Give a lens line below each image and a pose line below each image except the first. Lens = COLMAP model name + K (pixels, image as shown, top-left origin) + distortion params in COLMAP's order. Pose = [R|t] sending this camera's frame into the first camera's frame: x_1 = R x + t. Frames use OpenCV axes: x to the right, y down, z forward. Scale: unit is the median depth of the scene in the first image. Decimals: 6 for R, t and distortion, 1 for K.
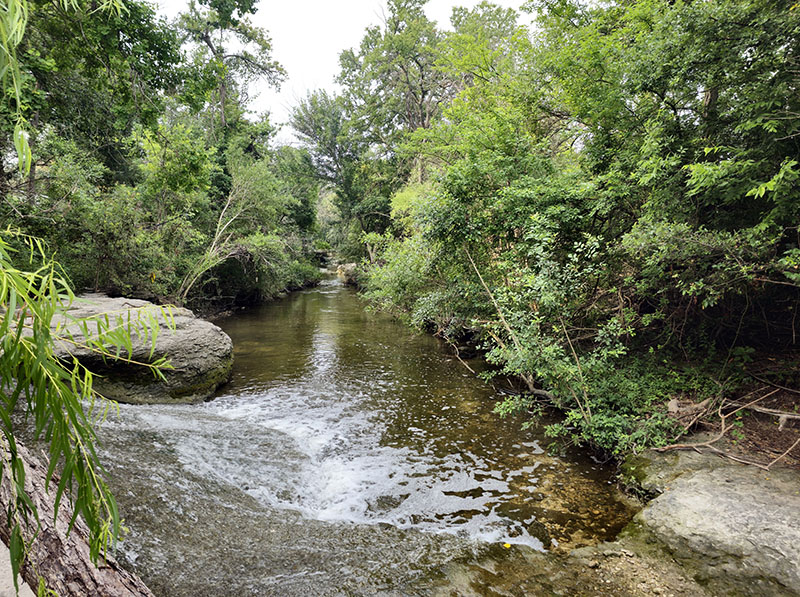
lens RADIAL K [[575.3, 0, 404.2], [0, 575.3, 268.7], [0, 0, 1]] dist [0.045393, -0.029479]
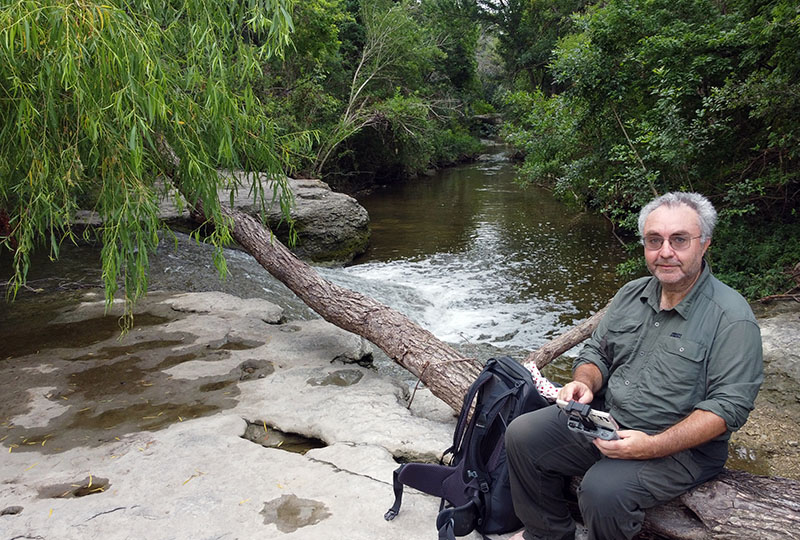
lens RADIAL K [[786.1, 0, 440.4], [0, 786.1, 291.2], [0, 0, 1]] dist [-0.013452, 0.000000]
pose [[0.977932, 0.019179, -0.208040, 0.095578], [0.020135, 0.982490, 0.185224, 0.013682], [0.207950, -0.185326, 0.960422, -0.258447]]
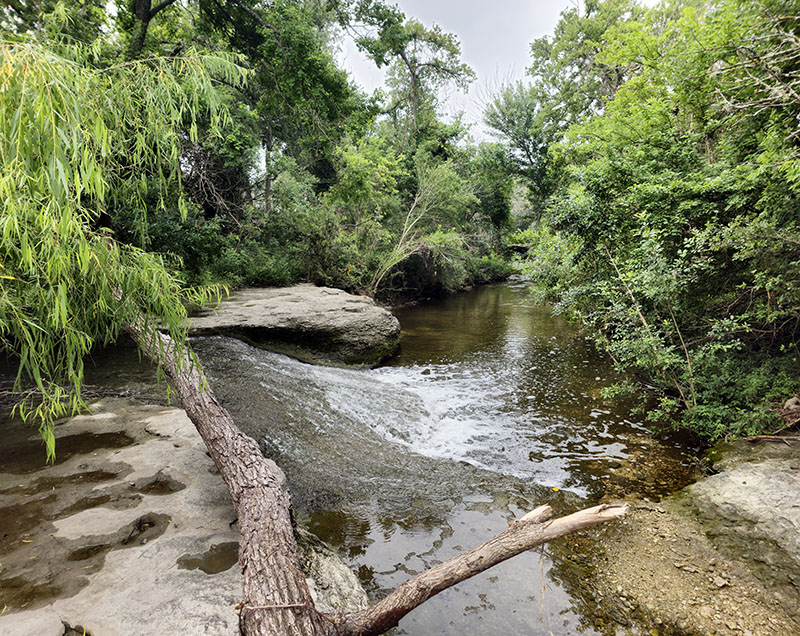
lens RADIAL K [[570.7, 0, 382.2], [0, 570.7, 311.0], [0, 0, 1]] dist [0.047982, -0.038322]
pose [[0.922687, 0.032979, -0.384136, 0.127225], [-0.000738, 0.996484, 0.083776, -0.001713], [0.385548, -0.077015, 0.919468, -0.103109]]
